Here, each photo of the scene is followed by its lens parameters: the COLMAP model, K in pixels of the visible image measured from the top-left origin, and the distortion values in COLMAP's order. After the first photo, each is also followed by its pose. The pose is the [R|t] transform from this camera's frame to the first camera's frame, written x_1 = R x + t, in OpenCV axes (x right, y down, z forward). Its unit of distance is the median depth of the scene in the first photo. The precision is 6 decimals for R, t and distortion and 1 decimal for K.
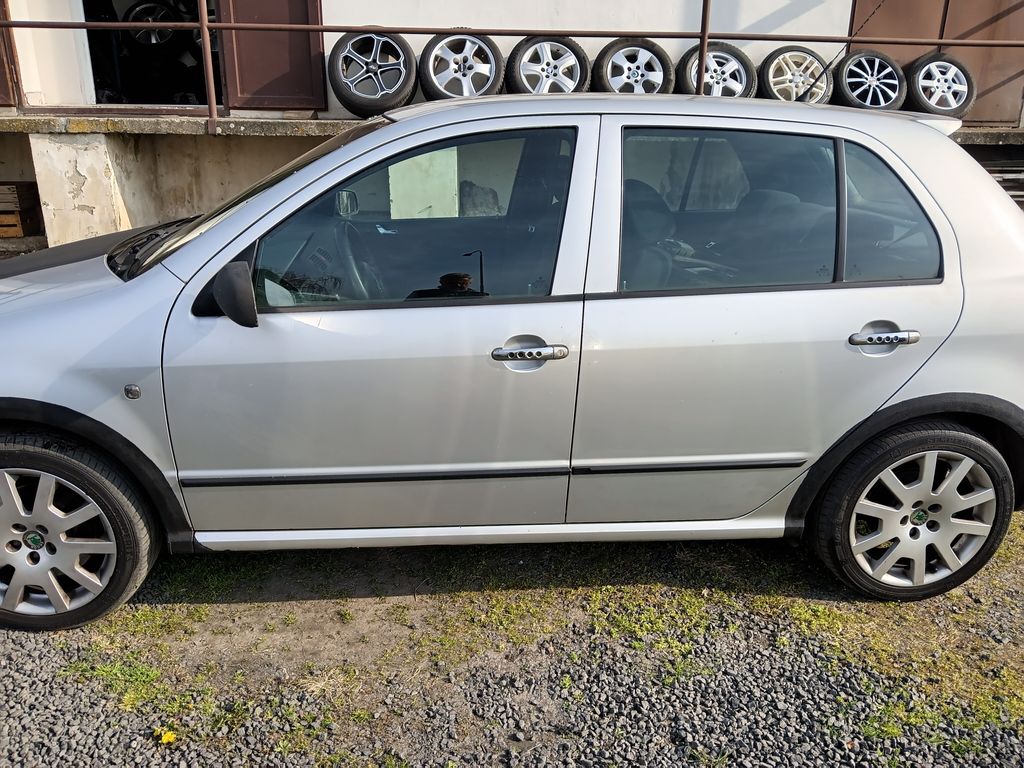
lens RADIAL K [[768.3, 0, 519.1], [0, 768.3, 386.1], [0, 0, 1]] dist [0.005198, -0.020781]
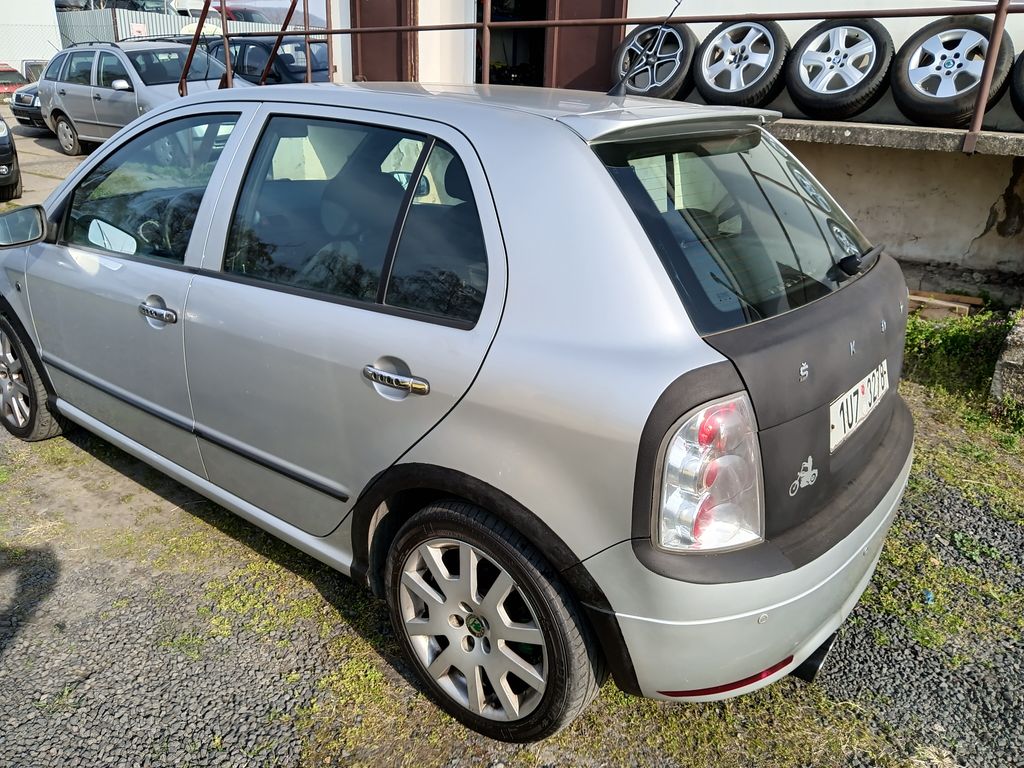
lens RADIAL K [[768.3, 0, 506.6], [0, 768.3, 385.7], [0, 0, 1]] dist [0.005198, -0.020781]
pose [[0.747076, 0.245140, -0.617887, 0.377606], [-0.242031, 0.966027, 0.090626, -0.056039], [0.619111, 0.081844, 0.781027, 0.151240]]
